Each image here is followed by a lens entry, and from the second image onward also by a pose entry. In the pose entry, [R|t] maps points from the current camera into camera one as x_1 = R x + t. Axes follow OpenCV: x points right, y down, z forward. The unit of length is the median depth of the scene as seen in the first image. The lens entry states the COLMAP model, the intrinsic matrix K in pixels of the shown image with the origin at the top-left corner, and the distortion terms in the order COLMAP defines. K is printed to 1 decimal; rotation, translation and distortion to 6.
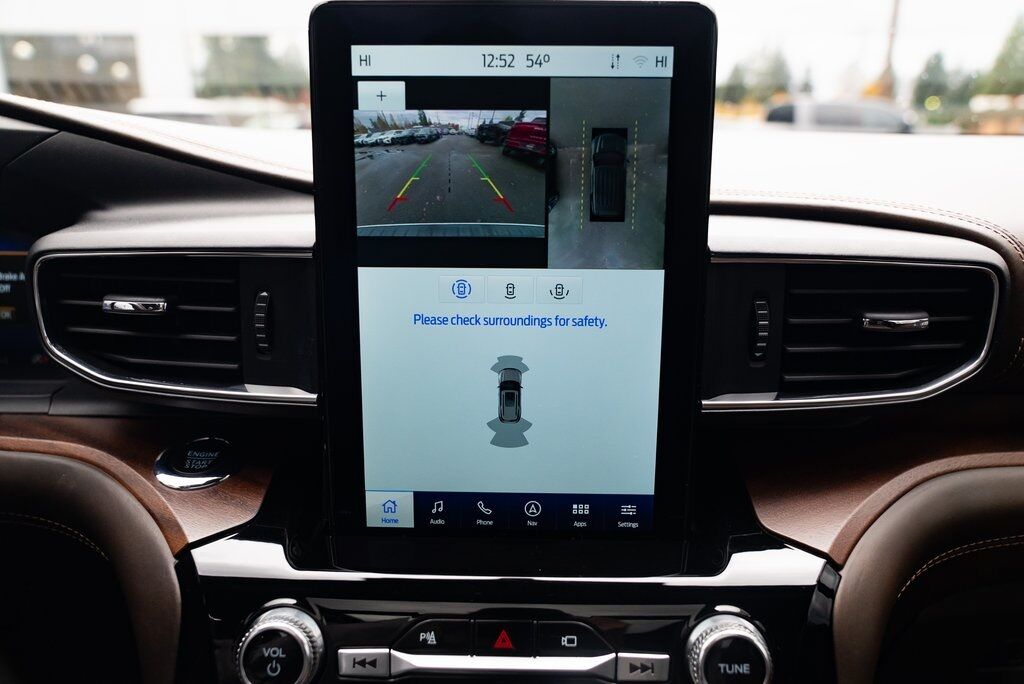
lens RADIAL K [[734.1, 0, 512.0], [0, 734.1, 342.0], [0, 0, 1]] dist [-0.004113, -0.001897]
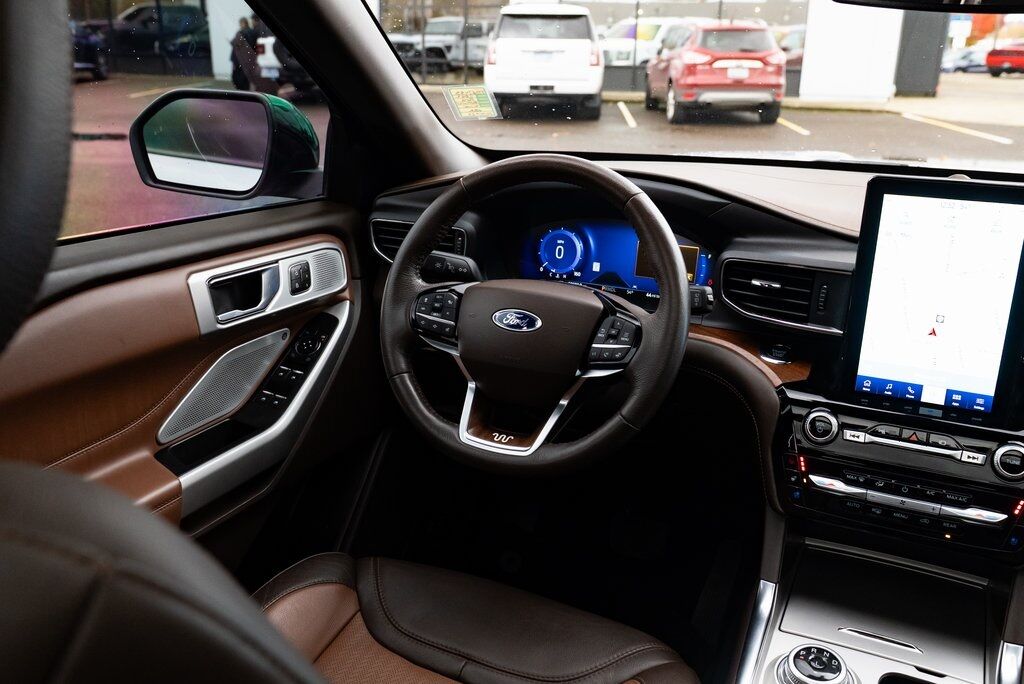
lens RADIAL K [[910.0, 0, 512.0], [0, 910.0, 342.0], [0, 0, 1]] dist [-0.010271, 0.002752]
pose [[0.907366, 0.139390, -0.396556, -0.064716], [-0.118338, 0.989967, 0.077205, 0.005169], [0.403339, -0.023125, 0.914758, -2.117339]]
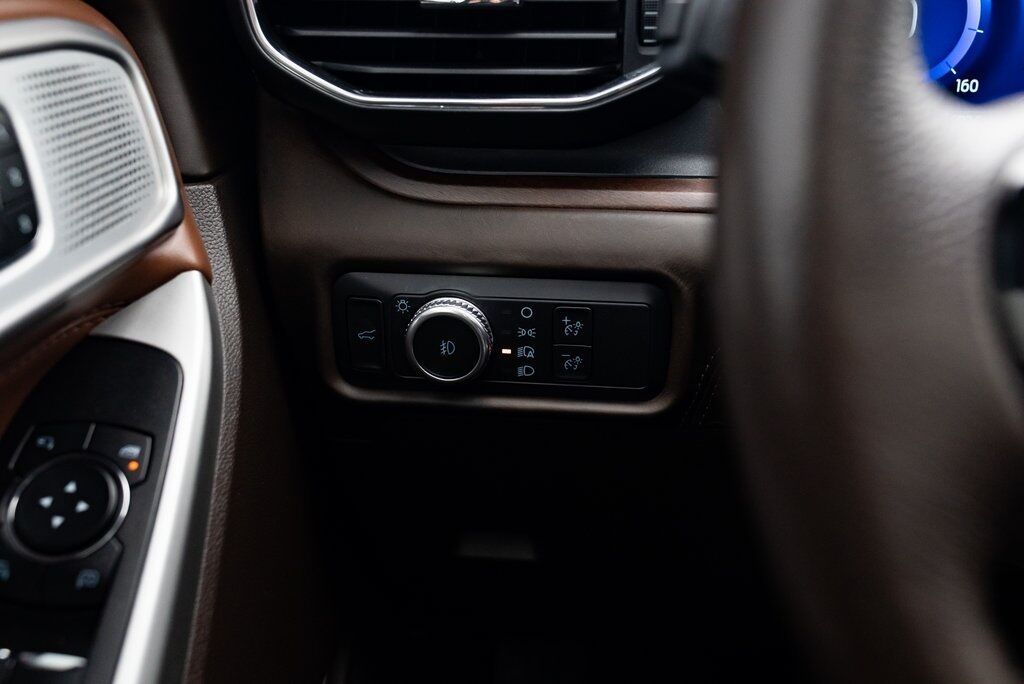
lens RADIAL K [[996.0, 0, 512.0], [0, 996.0, 342.0], [0, 0, 1]] dist [-0.002100, -0.006286]
pose [[0.998636, 0.015511, -0.049848, -1.845262], [-0.008448, 0.990273, 0.138880, 0.135522], [0.051517, -0.138270, 0.989054, 0.101807]]
